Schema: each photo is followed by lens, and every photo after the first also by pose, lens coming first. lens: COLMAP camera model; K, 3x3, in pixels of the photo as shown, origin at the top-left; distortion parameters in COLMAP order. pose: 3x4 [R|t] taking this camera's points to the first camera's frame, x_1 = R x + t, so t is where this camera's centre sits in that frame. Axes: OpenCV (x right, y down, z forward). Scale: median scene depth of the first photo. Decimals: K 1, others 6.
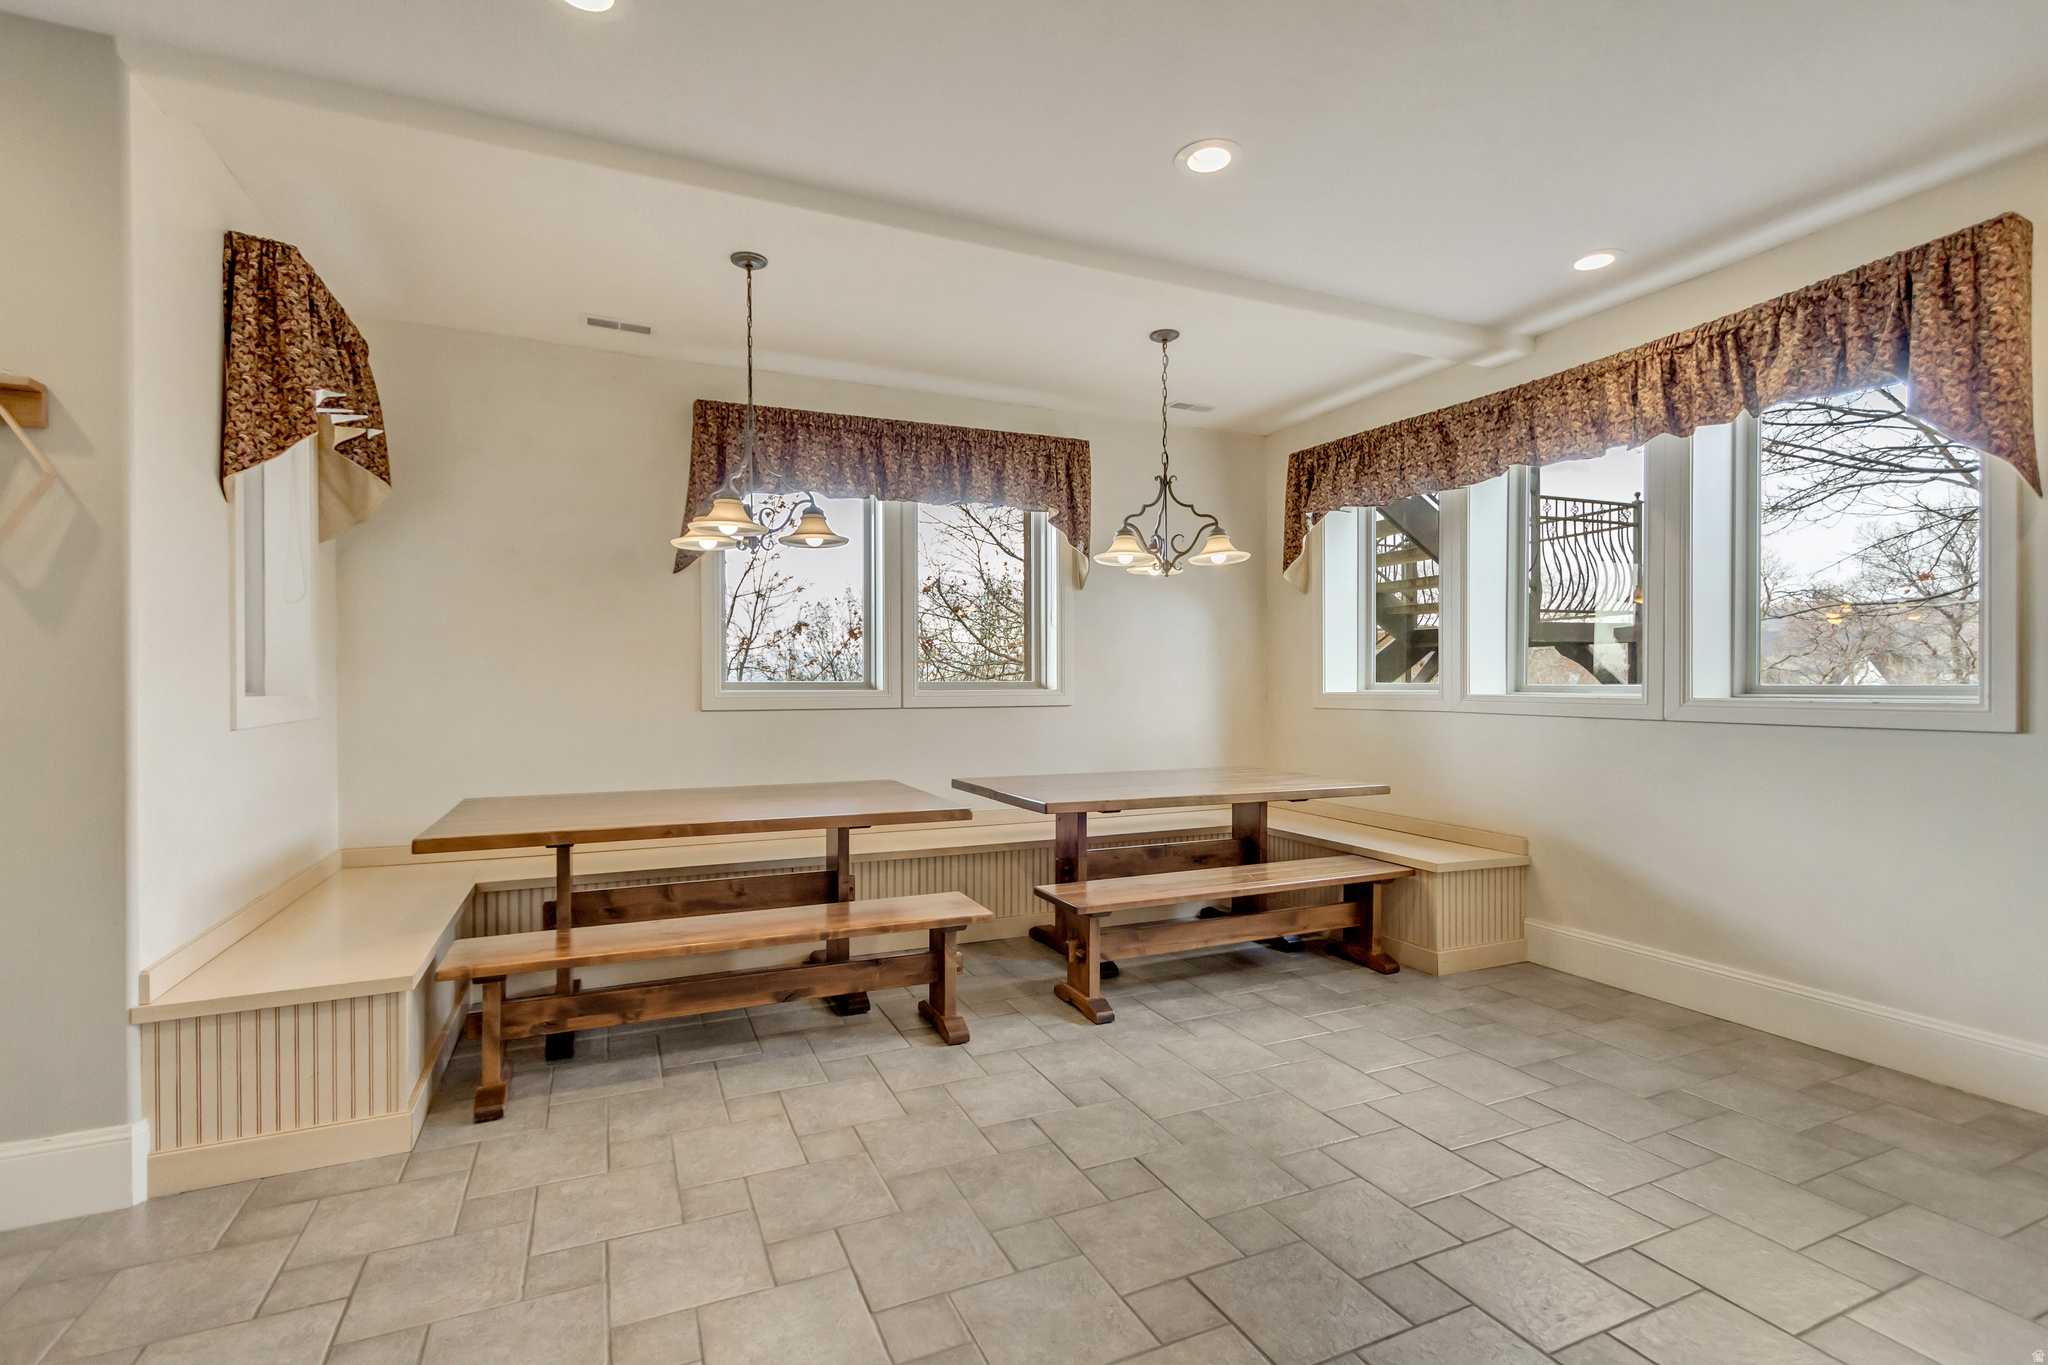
lens RADIAL K [[938.5, 0, 1024.0], [0, 938.5, 689.4], [0, 0, 1]] dist [0.007572, -0.002277]
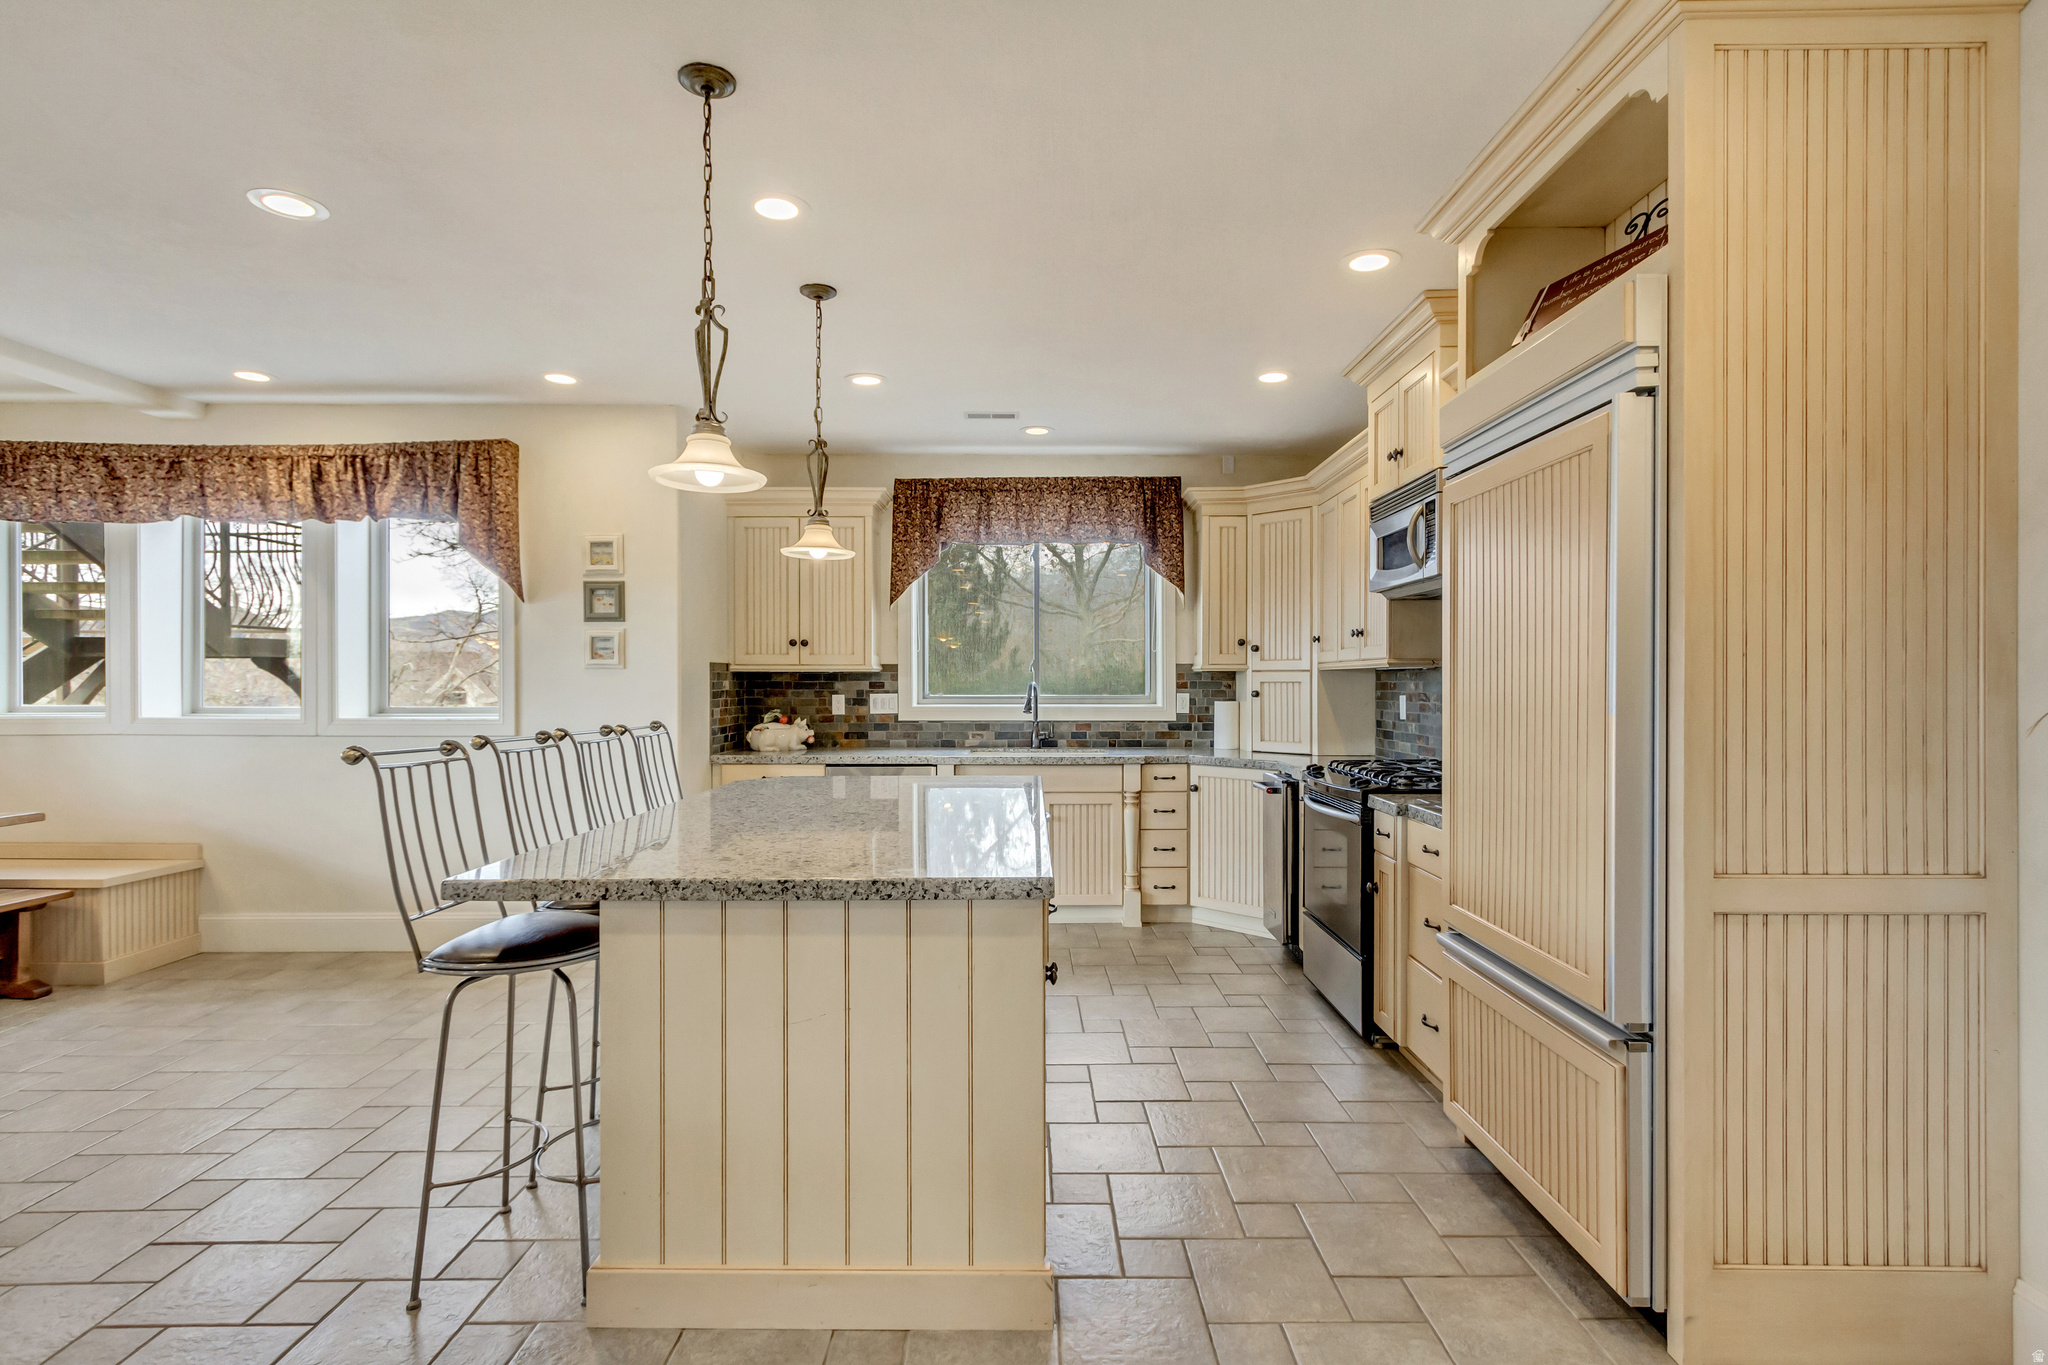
lens RADIAL K [[1006.9, 0, 1022.7], [0, 1006.9, 685.1], [0, 0, 1]] dist [0.004043, -0.002729]
pose [[0.410846, -0.001736, 0.911703, -0.232006], [0.003624, 0.999993, 0.000272, -0.041910], [-0.911697, 0.003192, 0.410850, -0.564545]]
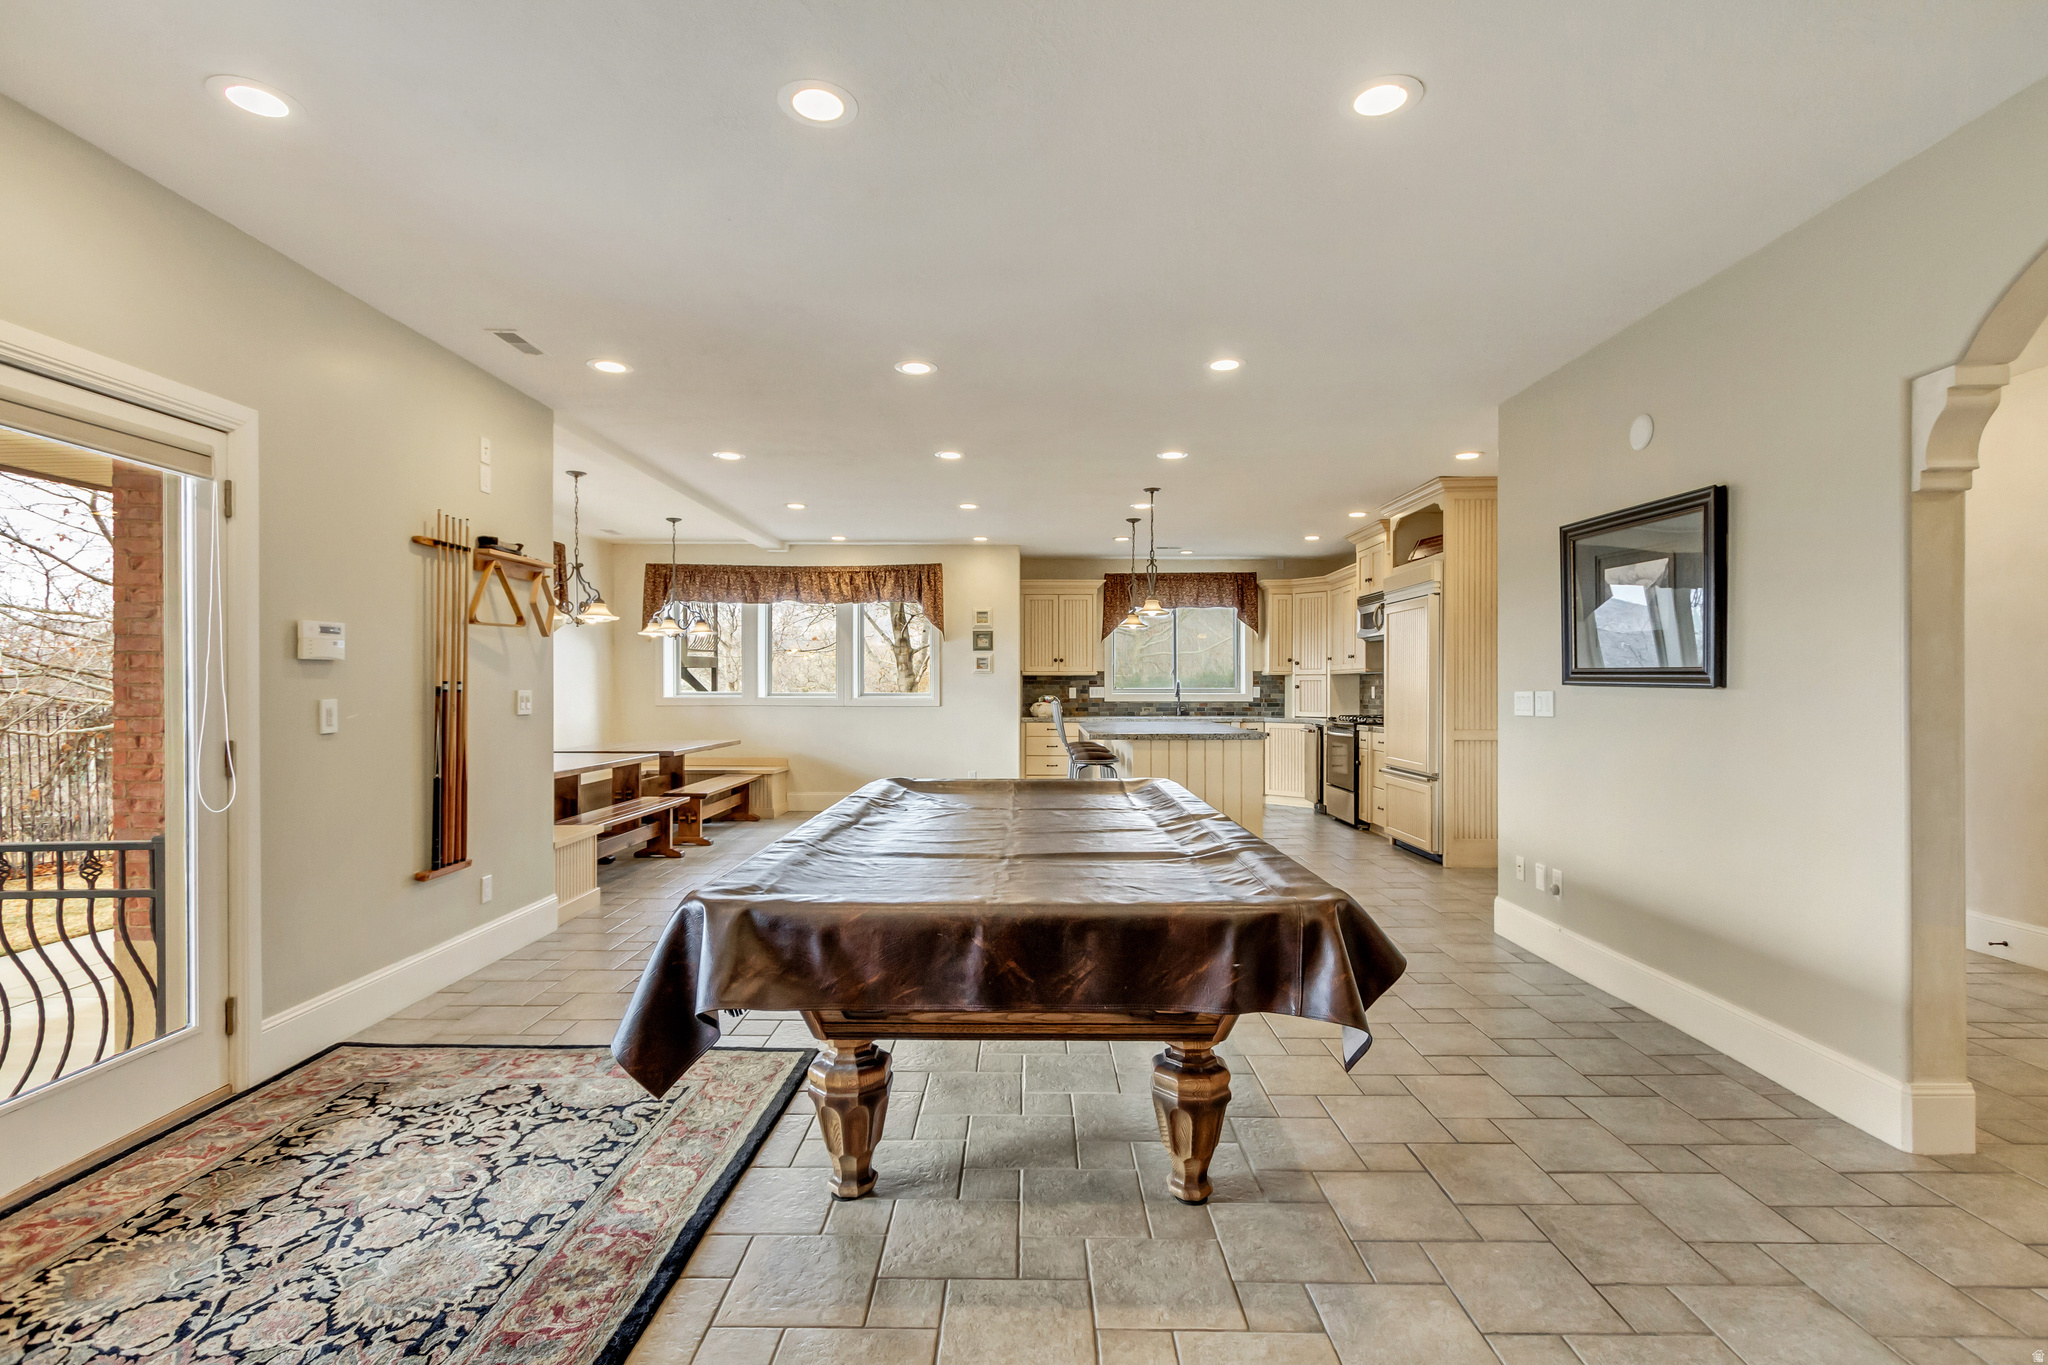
lens RADIAL K [[938.5, 0, 1026.6], [0, 938.5, 690.8], [0, 0, 1]] dist [0.007572, -0.002277]
pose [[0.413961, -0.002107, 0.910292, -1.878182], [0.004067, 0.999992, 0.000465, -0.012803], [-0.910286, 0.003510, 0.413966, -0.706379]]
